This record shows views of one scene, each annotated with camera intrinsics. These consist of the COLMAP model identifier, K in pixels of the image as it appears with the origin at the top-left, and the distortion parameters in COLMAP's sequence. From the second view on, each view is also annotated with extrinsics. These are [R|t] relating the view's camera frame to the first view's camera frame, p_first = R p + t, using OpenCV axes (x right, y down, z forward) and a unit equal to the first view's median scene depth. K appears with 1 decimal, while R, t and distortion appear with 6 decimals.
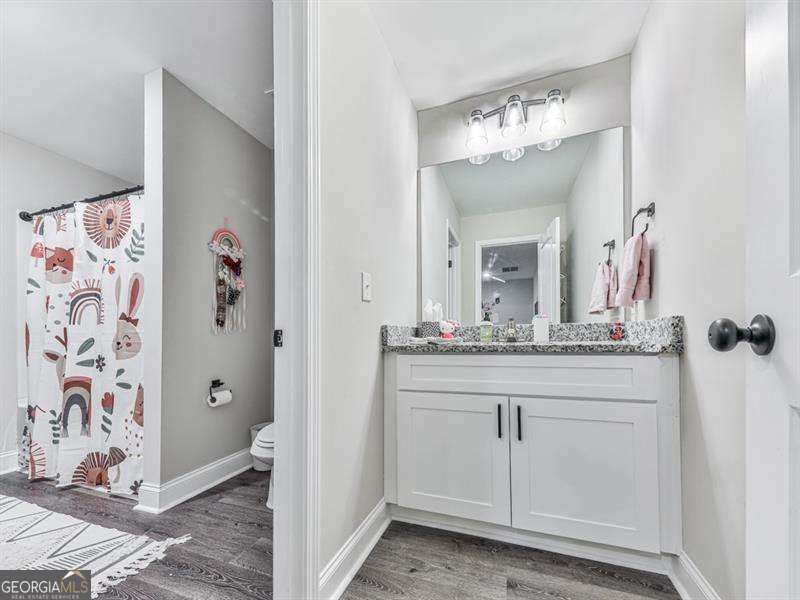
lens RADIAL K [[274.1, 0, 370.5], [0, 274.1, 331.8], [0, 0, 1]] dist [-0.001624, -0.000301]
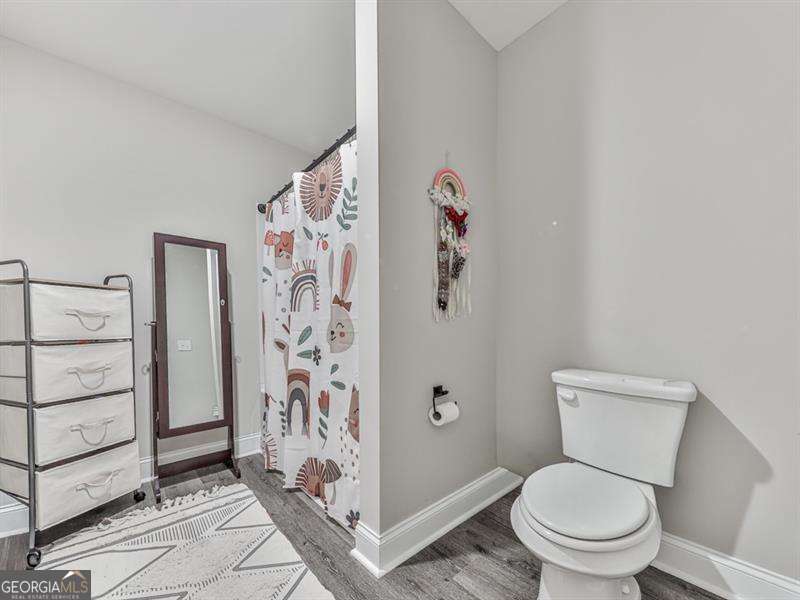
lens RADIAL K [[315.9, 0, 400.8], [0, 315.9, 326.6], [0, 0, 1]] dist [-0.000010, -0.000220]
pose [[0.864600, 0.000811, -0.502460, -0.258325], [0.009476, 0.999795, 0.017919, 0.008591], [0.502371, -0.020254, 0.864415, 0.274207]]
